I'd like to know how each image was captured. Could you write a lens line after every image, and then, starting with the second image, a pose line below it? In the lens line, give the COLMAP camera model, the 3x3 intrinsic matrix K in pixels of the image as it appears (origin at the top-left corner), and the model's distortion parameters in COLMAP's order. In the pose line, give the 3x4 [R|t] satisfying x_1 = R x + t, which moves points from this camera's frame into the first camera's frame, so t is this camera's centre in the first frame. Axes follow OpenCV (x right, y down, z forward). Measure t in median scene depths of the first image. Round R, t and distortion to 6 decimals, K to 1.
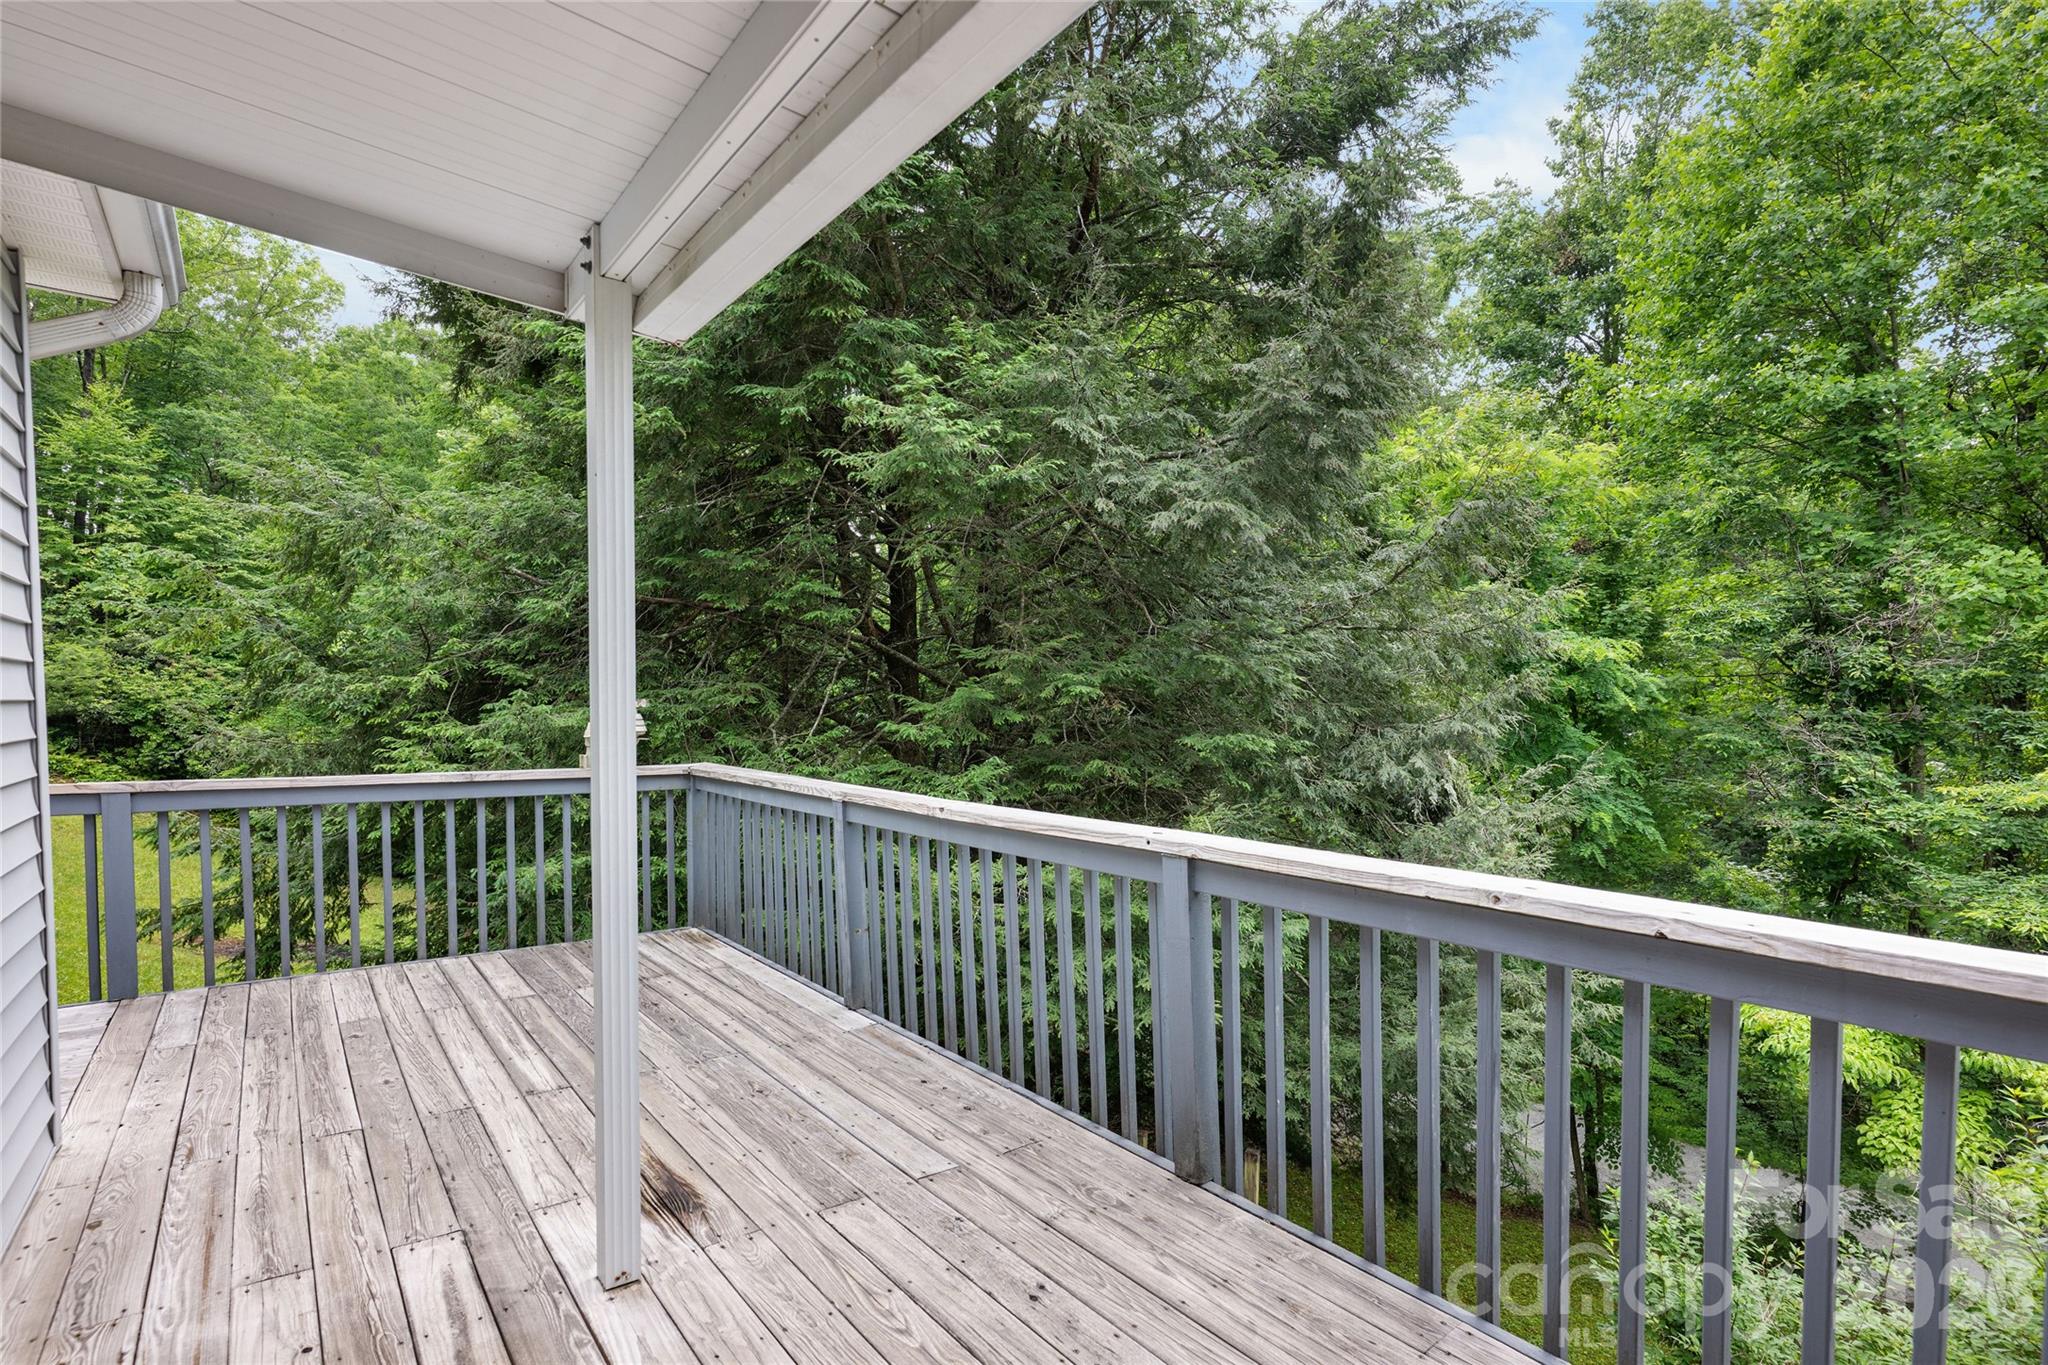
lens RADIAL K [[986.3, 0, 1011.3], [0, 986.3, 755.0], [0, 0, 1]] dist [-0.001169, 0.001915]
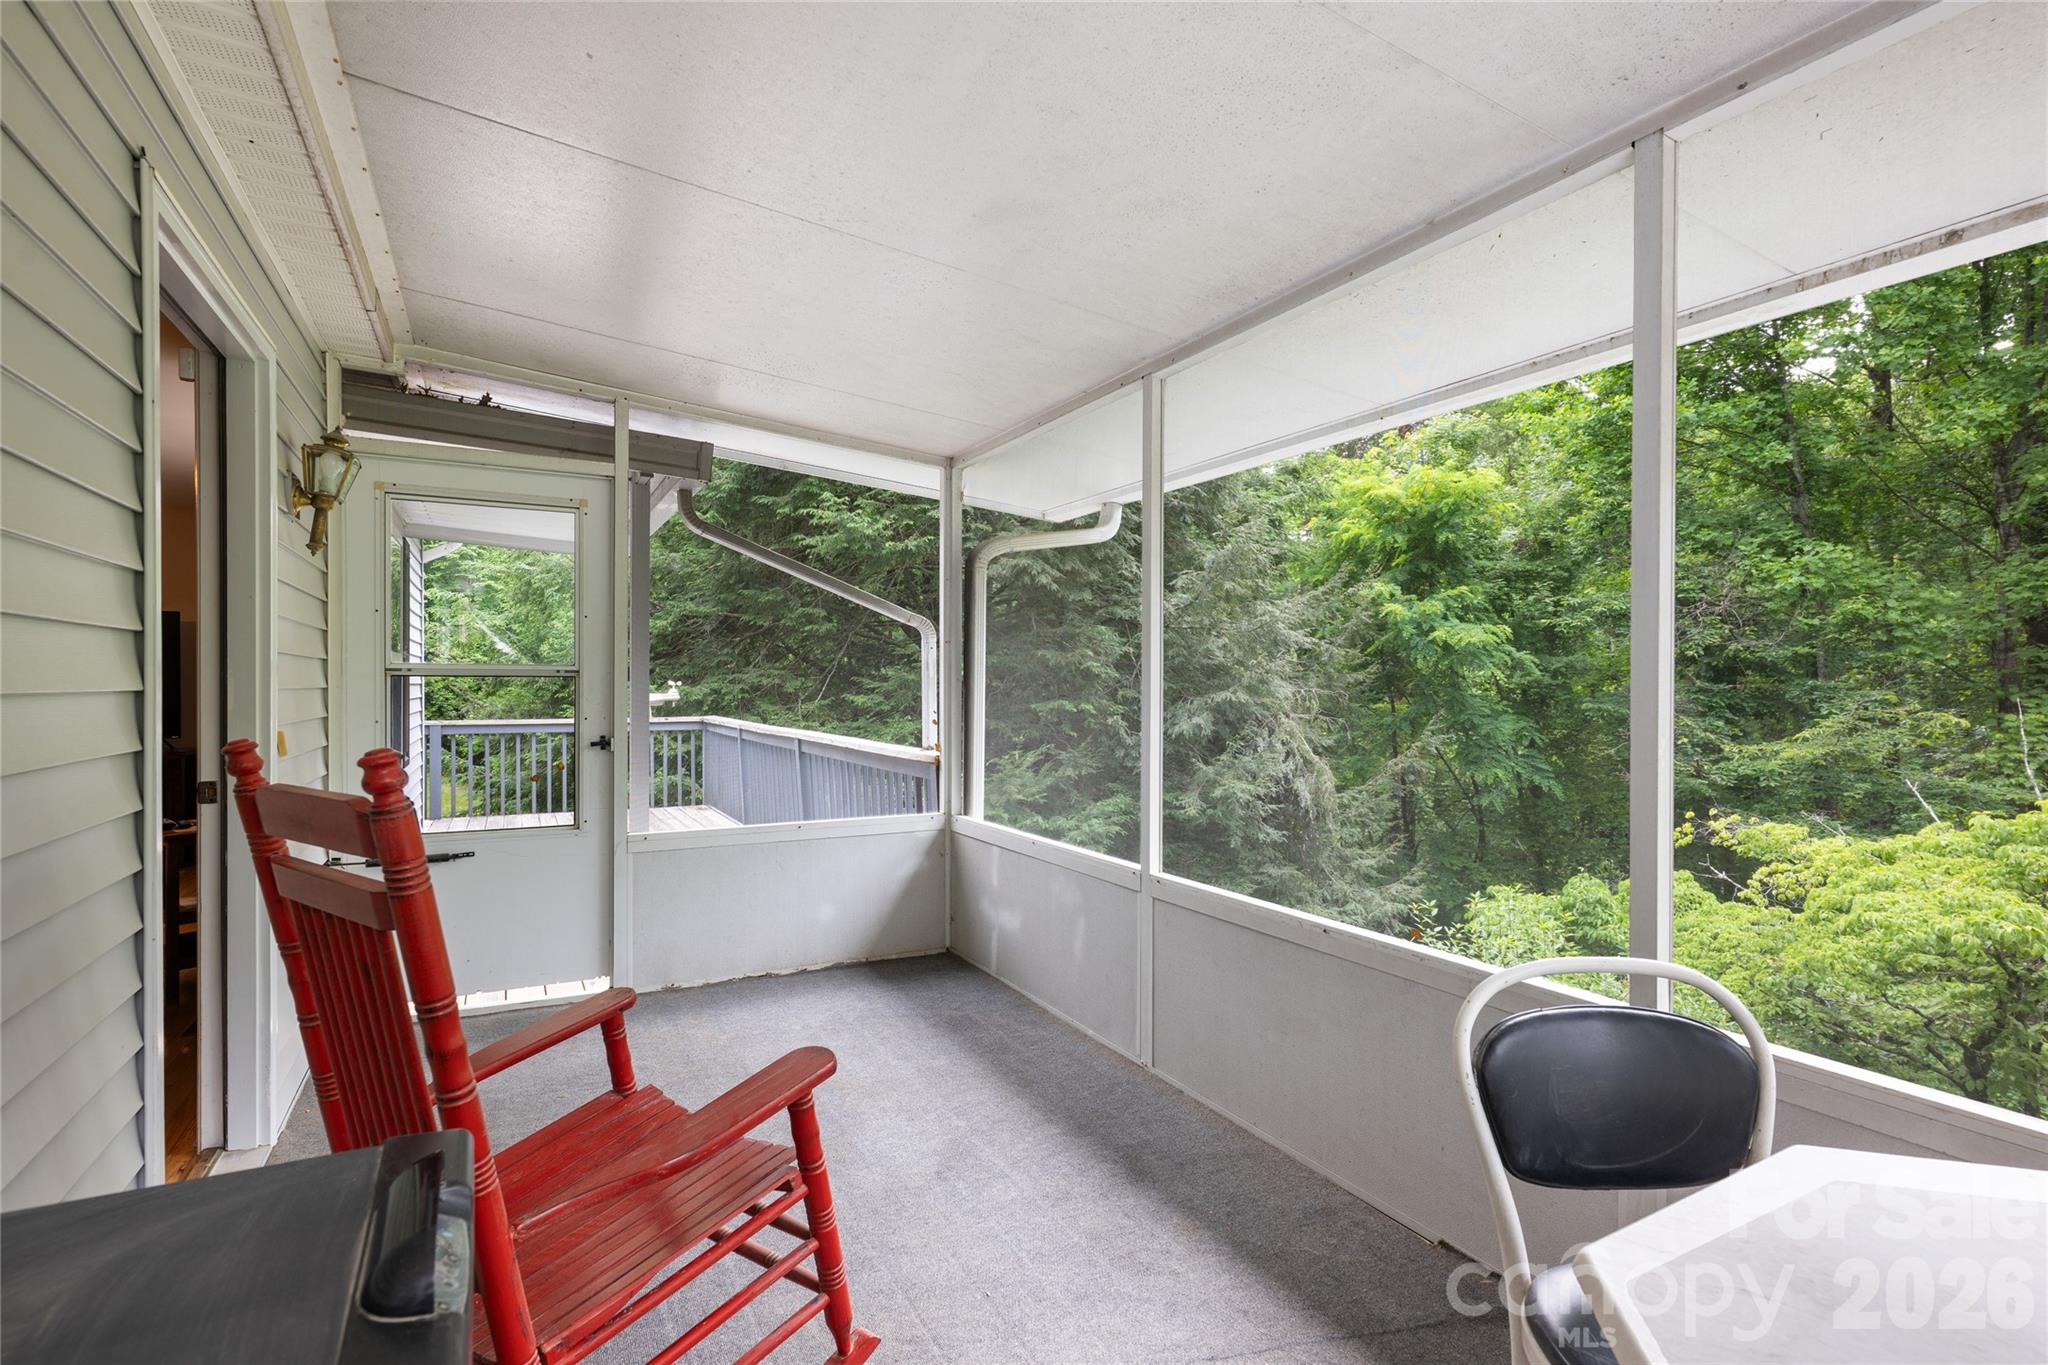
lens RADIAL K [[986.3, 0, 1027.9], [0, 986.3, 689.4], [0, 0, 1]] dist [-0.001169, 0.001915]
pose [[0.986940, -0.005938, -0.160981, 0.334221], [-0.001219, 0.999017, -0.044322, 0.023424], [0.161086, 0.043940, 0.985962, -0.425087]]
